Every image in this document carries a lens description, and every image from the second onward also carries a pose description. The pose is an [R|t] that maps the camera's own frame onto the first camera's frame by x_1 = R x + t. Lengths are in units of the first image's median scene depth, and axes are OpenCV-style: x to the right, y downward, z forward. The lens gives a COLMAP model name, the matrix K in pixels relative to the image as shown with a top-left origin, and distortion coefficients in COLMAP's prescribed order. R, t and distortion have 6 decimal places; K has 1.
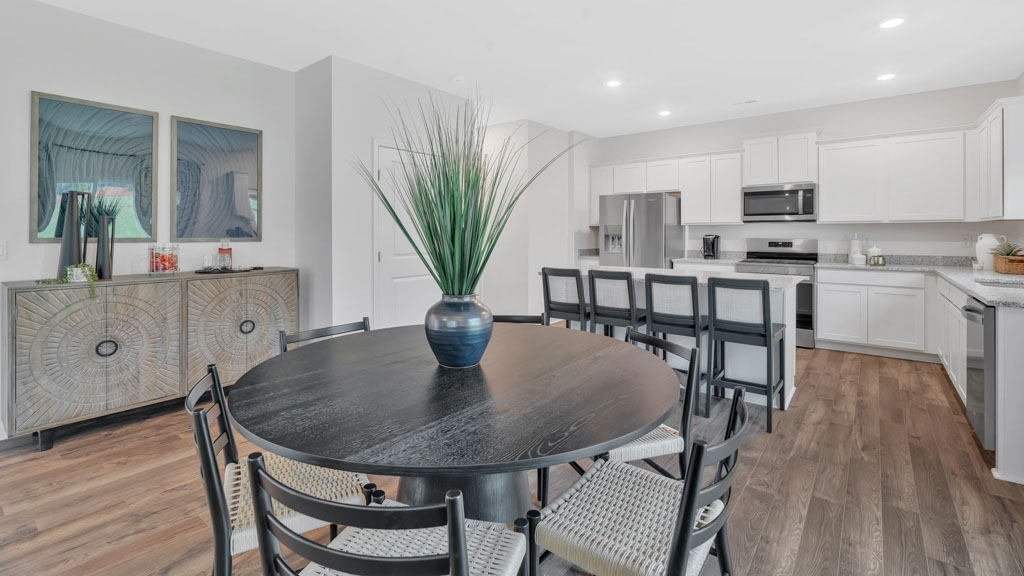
lens RADIAL K [[460.8, 0, 515.6], [0, 460.8, 232.9], [0, 0, 1]] dist [0.001061, 0.000949]
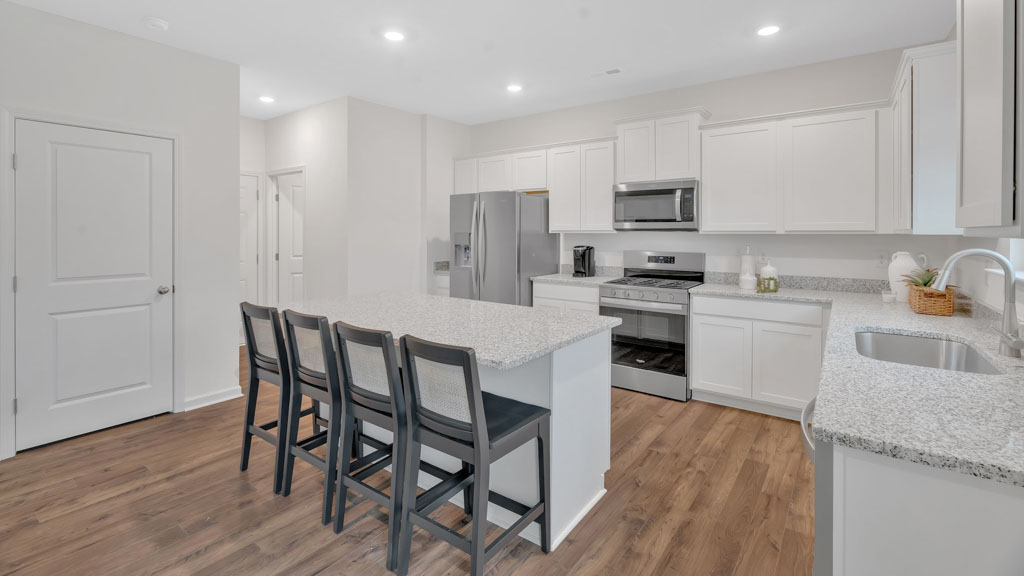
lens RADIAL K [[460.8, 0, 515.6], [0, 460.8, 232.9], [0, 0, 1]] dist [0.001061, 0.000949]
pose [[0.999476, 0.004337, 0.032088, 0.325531], [-0.004316, 0.999990, -0.000739, -0.019345], [-0.032091, 0.000600, 0.999485, 0.249687]]
